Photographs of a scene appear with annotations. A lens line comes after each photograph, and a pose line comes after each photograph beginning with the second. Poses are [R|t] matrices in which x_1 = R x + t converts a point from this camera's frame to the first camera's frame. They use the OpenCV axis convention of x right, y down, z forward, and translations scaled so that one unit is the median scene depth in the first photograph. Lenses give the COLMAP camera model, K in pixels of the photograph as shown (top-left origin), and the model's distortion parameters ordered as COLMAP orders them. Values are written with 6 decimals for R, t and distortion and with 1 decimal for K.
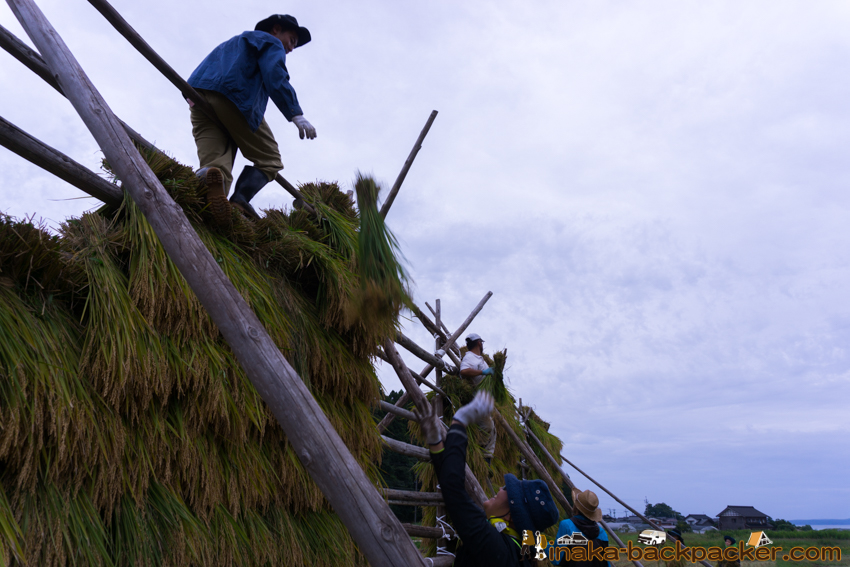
lens RADIAL K [[563.3, 0, 431.5], [0, 563.3, 281.7], [0, 0, 1]] dist [-0.016497, -0.003358]
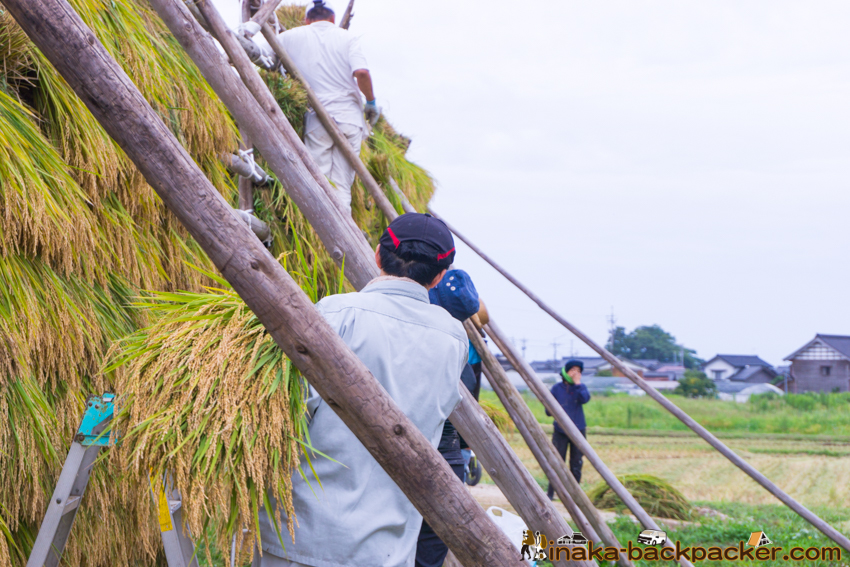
lens RADIAL K [[1775.9, 0, 407.0], [0, 1775.9, 299.1], [0, 0, 1]] dist [0.021339, 0.000000]
pose [[0.974147, 0.011221, 0.225637, -0.149466], [-0.090681, 0.934196, 0.345043, -0.155651], [-0.206917, -0.356584, 0.911062, -0.429785]]
